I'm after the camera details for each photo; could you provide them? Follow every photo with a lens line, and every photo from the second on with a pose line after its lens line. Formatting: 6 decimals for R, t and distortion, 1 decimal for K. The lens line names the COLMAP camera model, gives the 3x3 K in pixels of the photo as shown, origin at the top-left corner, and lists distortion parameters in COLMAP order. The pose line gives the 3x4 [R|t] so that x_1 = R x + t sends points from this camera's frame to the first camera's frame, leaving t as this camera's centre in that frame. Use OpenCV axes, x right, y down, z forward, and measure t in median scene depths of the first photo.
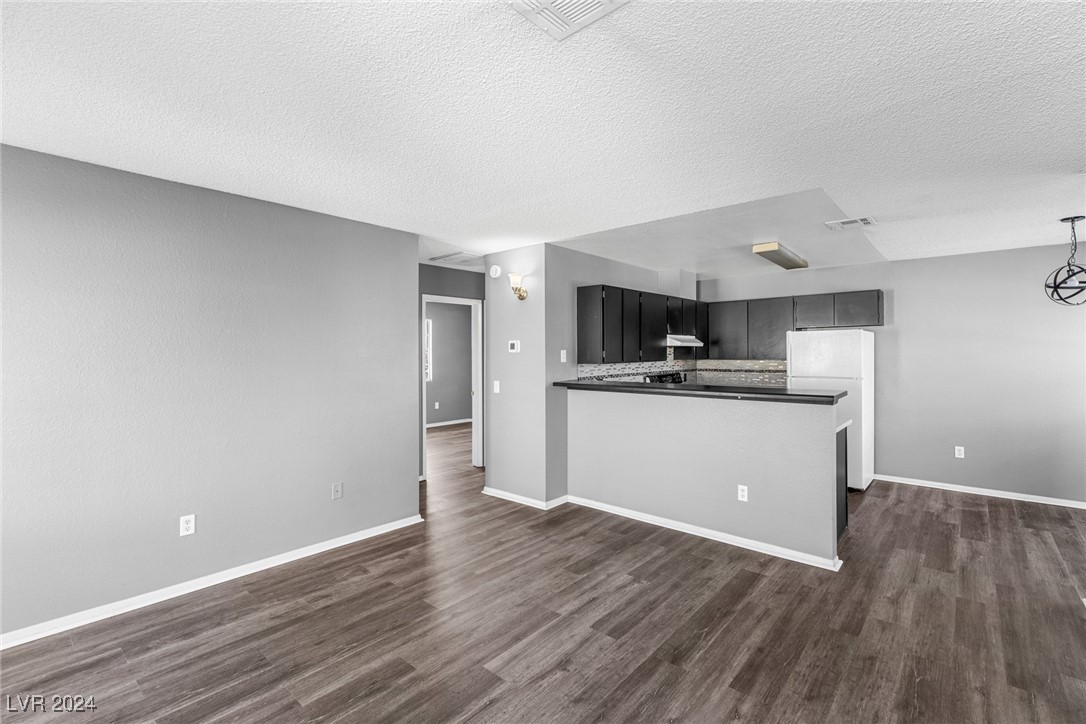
lens RADIAL K [[492.8, 0, 547.3], [0, 492.8, 355.9], [0, 0, 1]] dist [0.009993, 0.000079]
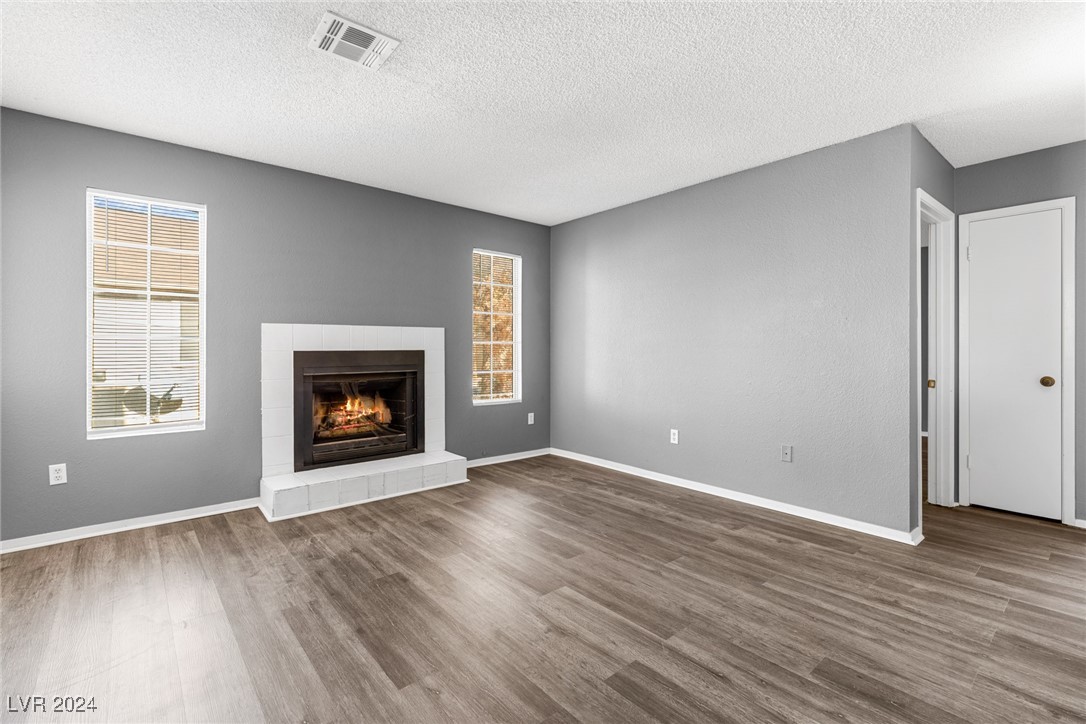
lens RADIAL K [[492.8, 0, 547.9], [0, 492.8, 355.3], [0, 0, 1]] dist [0.009993, 0.000079]
pose [[-0.153322, 0.011524, -0.988109, 0.674545], [-0.006130, 0.999902, 0.012613, 0.098414], [0.988157, 0.007991, -0.153236, 0.844658]]
